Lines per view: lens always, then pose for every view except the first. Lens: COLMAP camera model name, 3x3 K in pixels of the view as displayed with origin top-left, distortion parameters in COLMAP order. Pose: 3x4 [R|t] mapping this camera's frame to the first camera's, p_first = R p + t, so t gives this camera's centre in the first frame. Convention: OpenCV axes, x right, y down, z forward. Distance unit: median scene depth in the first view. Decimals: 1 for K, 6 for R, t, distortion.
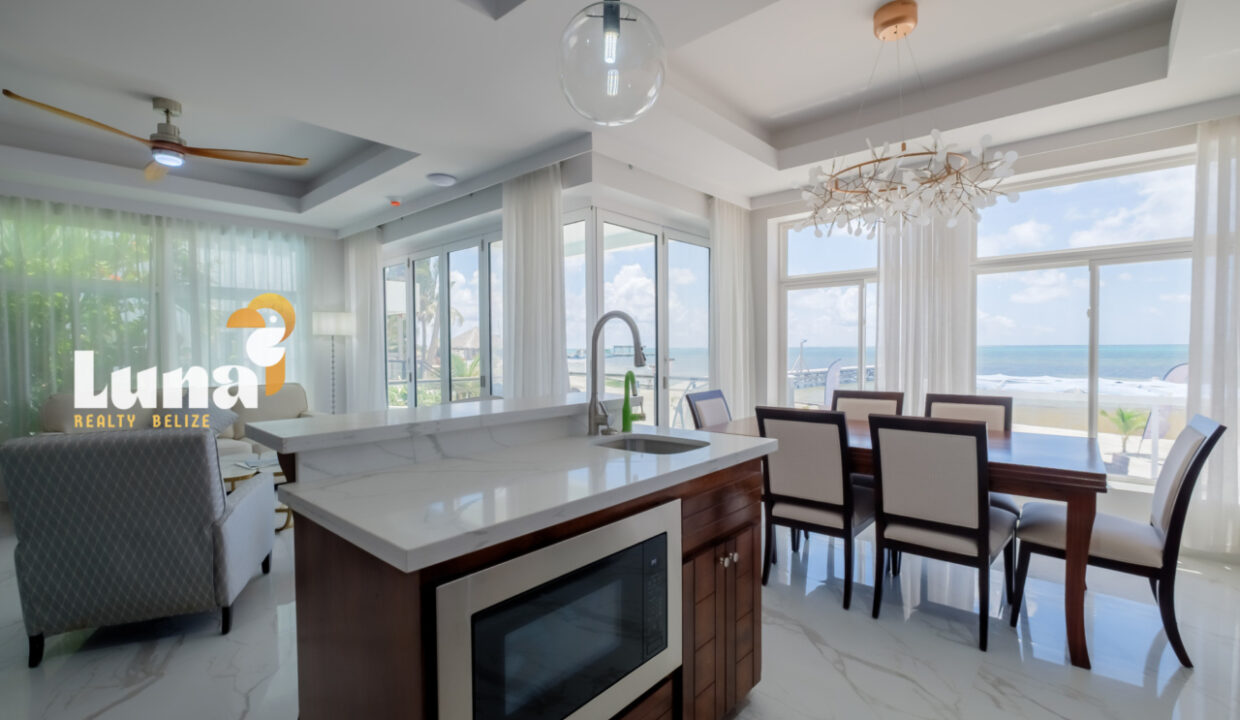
lens RADIAL K [[541.8, 0, 622.8], [0, 541.8, 362.4], [0, 0, 1]] dist [-0.002824, -0.000280]
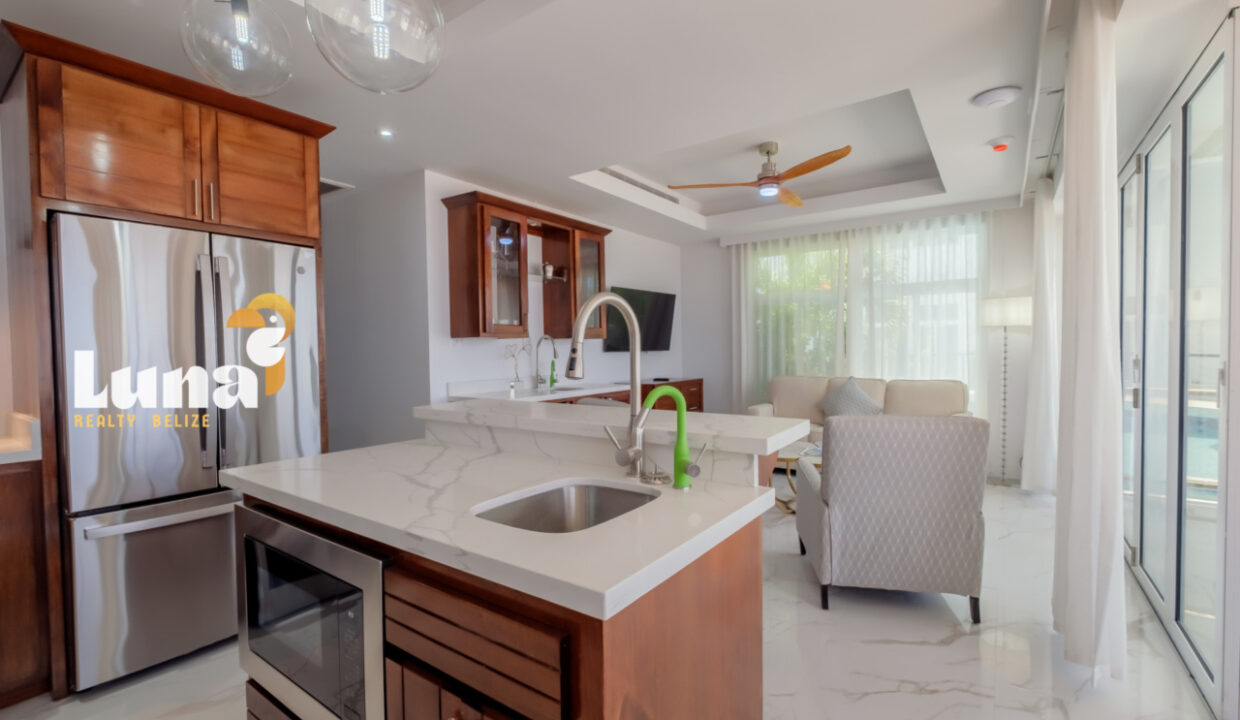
lens RADIAL K [[541.8, 0, 622.8], [0, 541.8, 362.4], [0, 0, 1]] dist [-0.002824, -0.000280]
pose [[0.110815, 0.031716, -0.993335, 0.265041], [-0.015569, 0.999423, 0.030173, -0.012044], [0.993719, 0.012122, 0.111245, 0.391985]]
